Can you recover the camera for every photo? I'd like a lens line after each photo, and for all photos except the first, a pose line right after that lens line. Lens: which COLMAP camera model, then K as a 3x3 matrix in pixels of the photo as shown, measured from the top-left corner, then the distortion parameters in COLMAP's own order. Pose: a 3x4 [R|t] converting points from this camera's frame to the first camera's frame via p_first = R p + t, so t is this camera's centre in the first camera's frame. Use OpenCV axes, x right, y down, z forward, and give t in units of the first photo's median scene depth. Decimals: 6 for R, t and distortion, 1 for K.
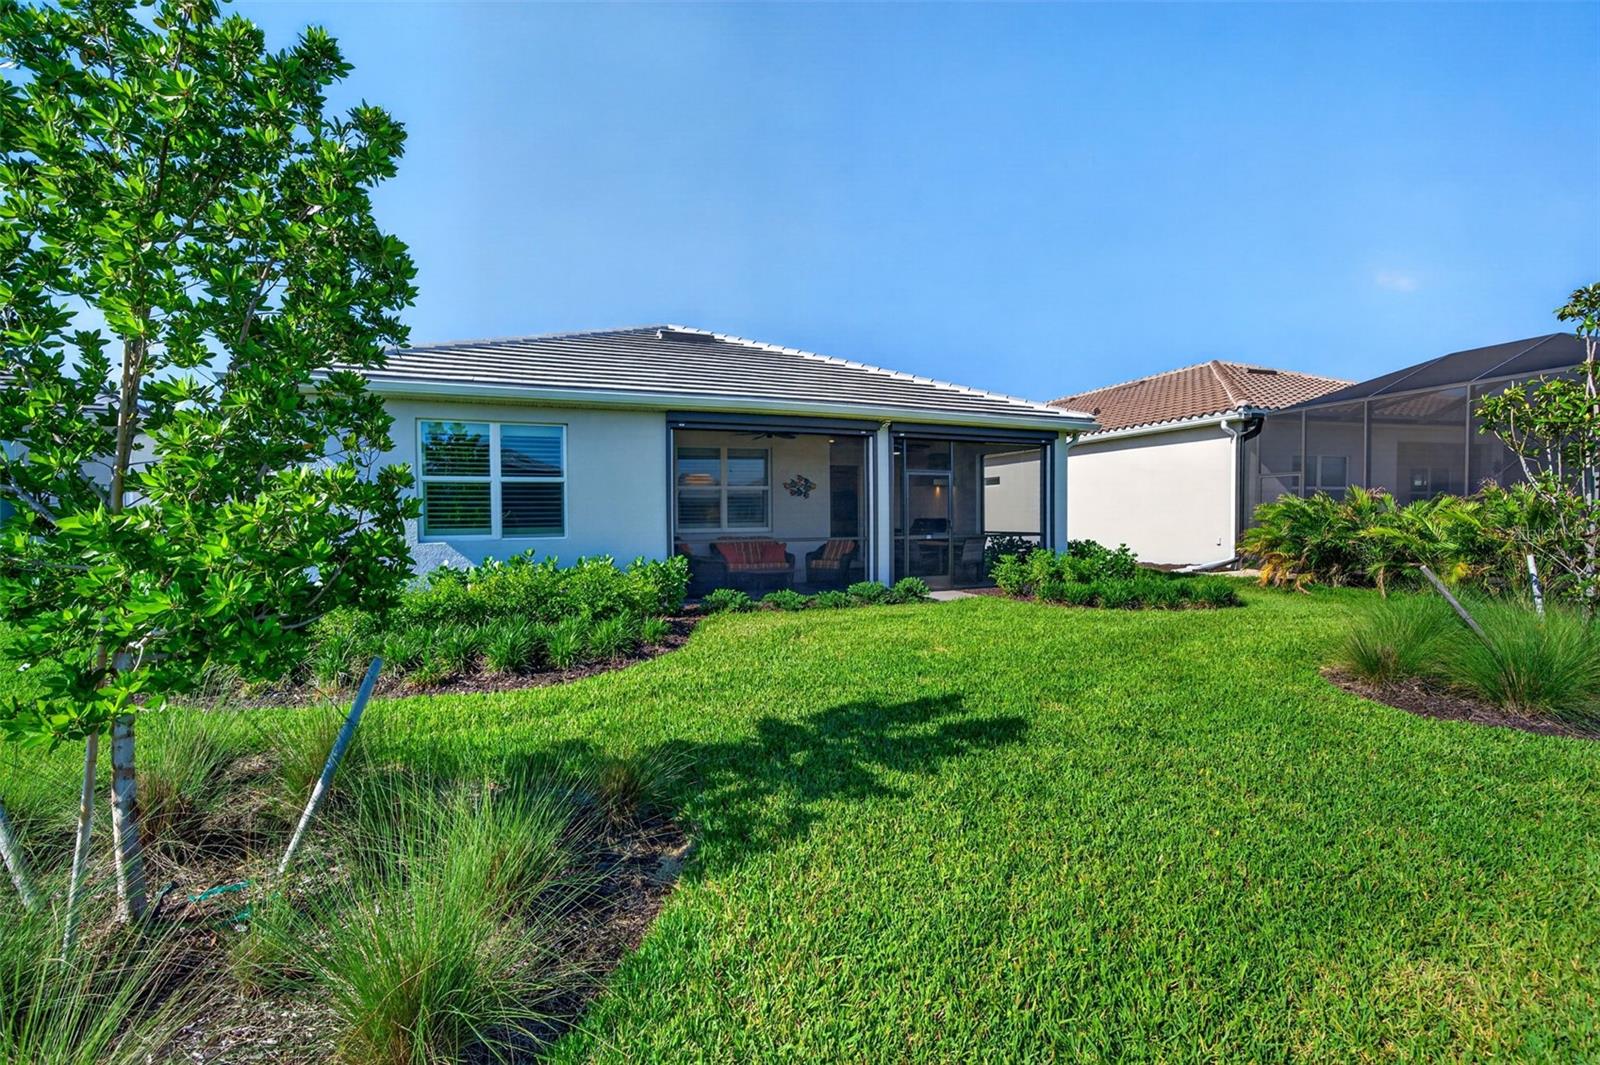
lens RADIAL K [[731.6, 0, 800.0], [0, 731.6, 532.5], [0, 0, 1]] dist [-0.066887, -0.000027]
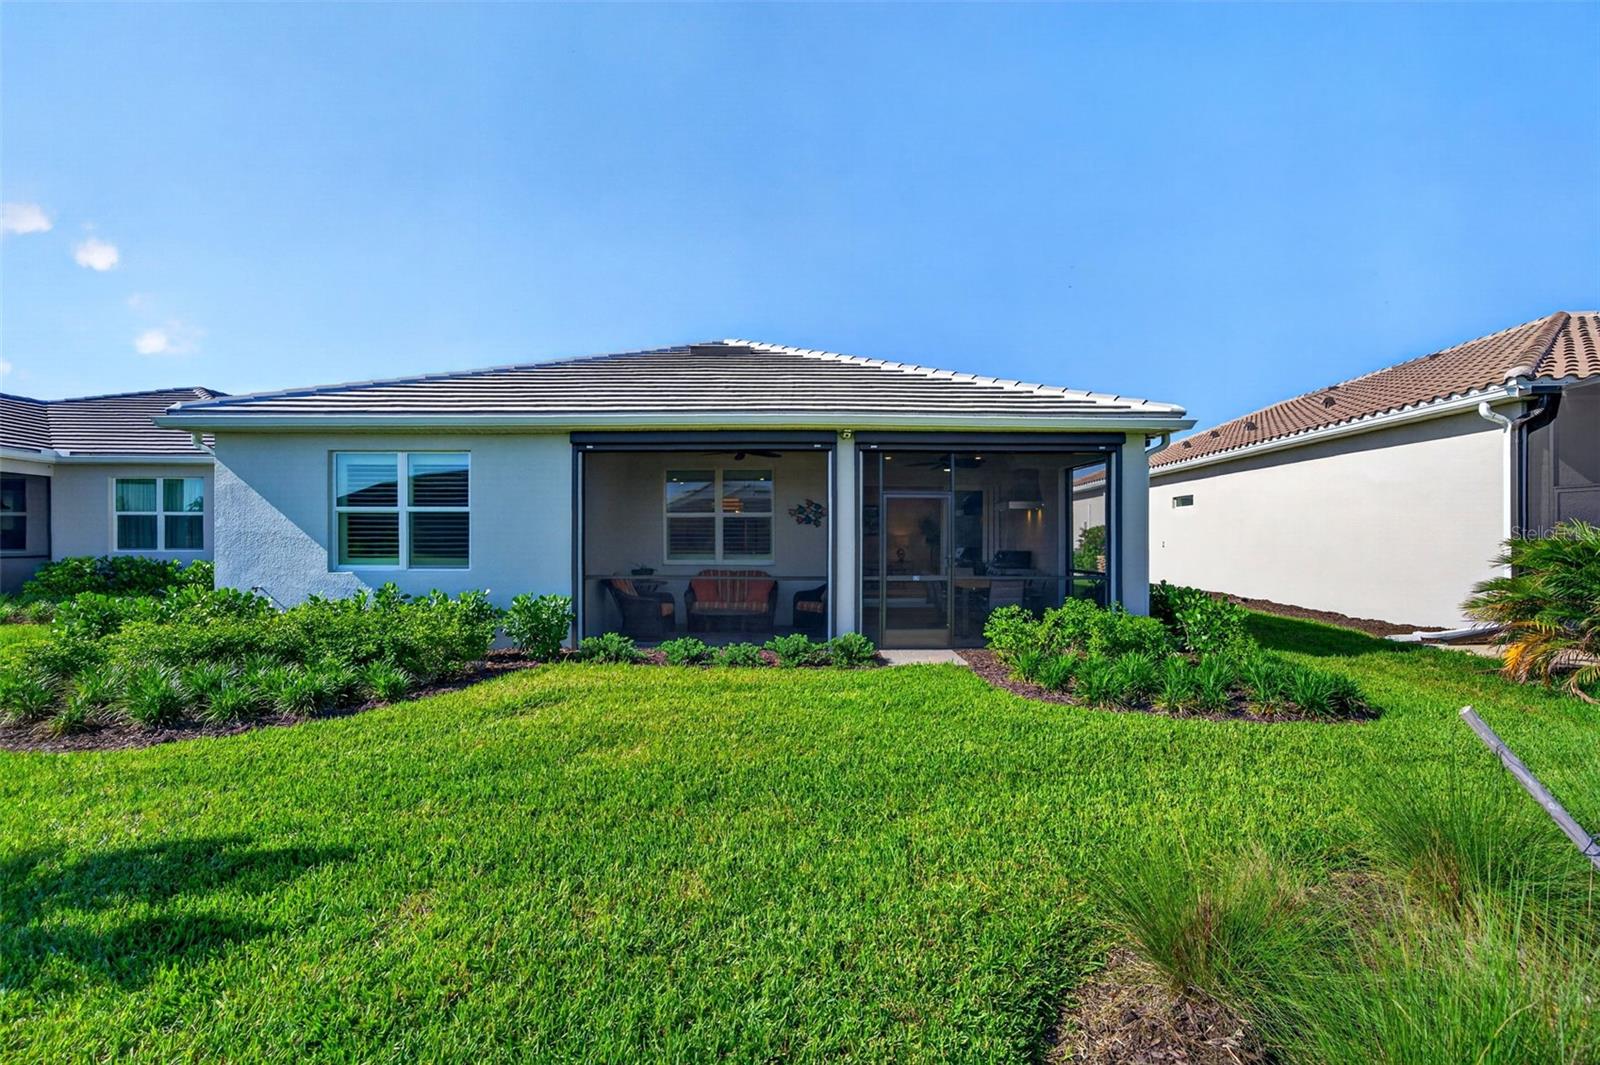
lens RADIAL K [[718.8, 0, 818.1], [0, 718.8, 530.8], [0, 0, 1]] dist [-0.025227, 0.000223]
pose [[0.920918, 0.005451, -0.389718, 0.348643], [-0.017109, 0.999504, -0.026448, -0.020624], [0.389380, 0.031024, 0.920554, 0.243728]]
